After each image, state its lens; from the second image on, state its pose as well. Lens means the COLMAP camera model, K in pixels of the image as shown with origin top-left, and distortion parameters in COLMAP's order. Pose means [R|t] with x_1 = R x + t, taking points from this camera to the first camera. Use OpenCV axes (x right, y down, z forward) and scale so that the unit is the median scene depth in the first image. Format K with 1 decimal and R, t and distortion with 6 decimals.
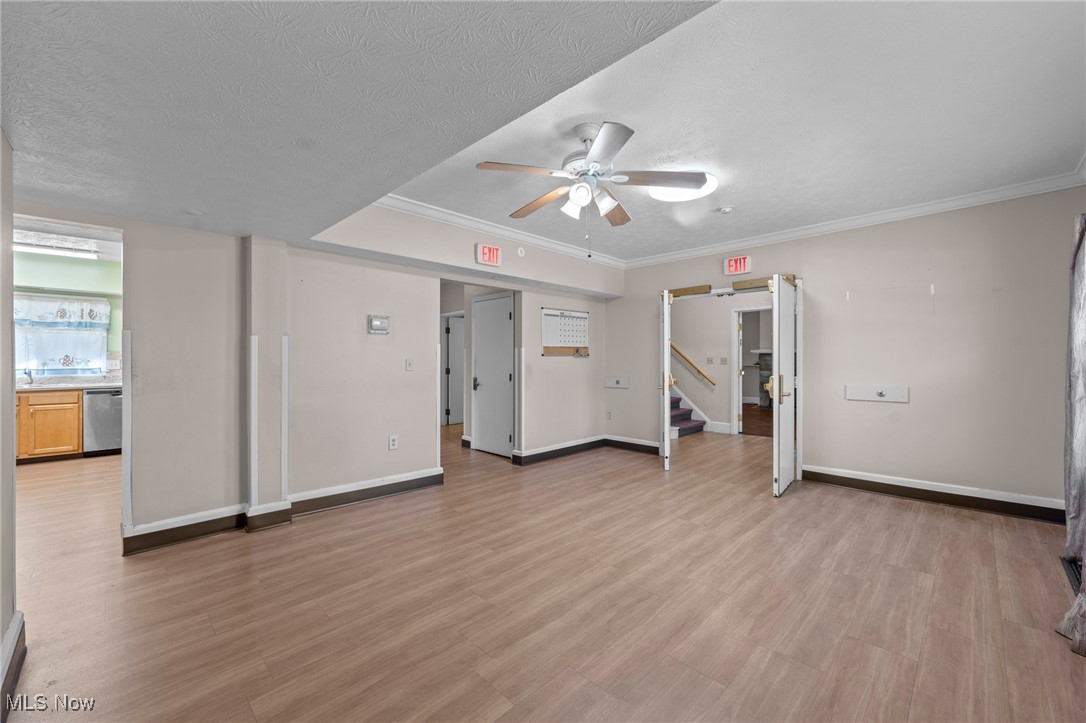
lens RADIAL K [[432.7, 0, 544.9], [0, 432.7, 358.9], [0, 0, 1]] dist [-0.000078, -0.000057]
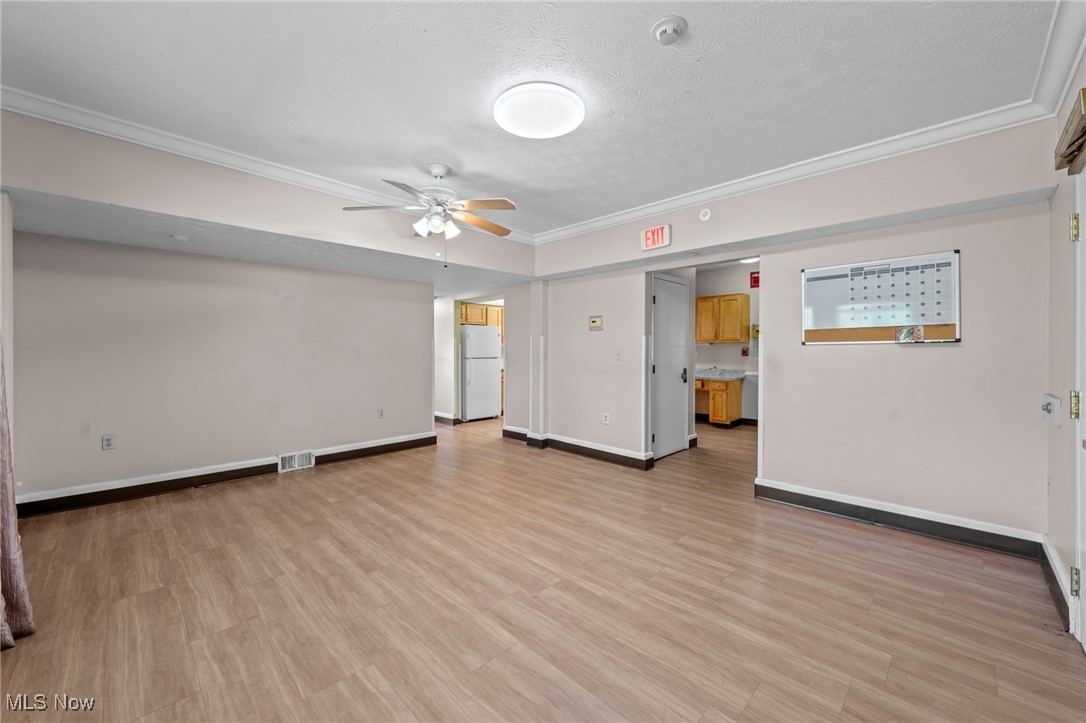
lens RADIAL K [[420.4, 0, 543.8], [0, 420.4, 348.1], [0, 0, 1]] dist [-0.000533, -0.000033]
pose [[0.001720, -0.004862, -0.999987, 1.077331], [0.002564, 0.999985, -0.004857, 0.000992], [0.999995, -0.002556, 0.001732, 1.061675]]
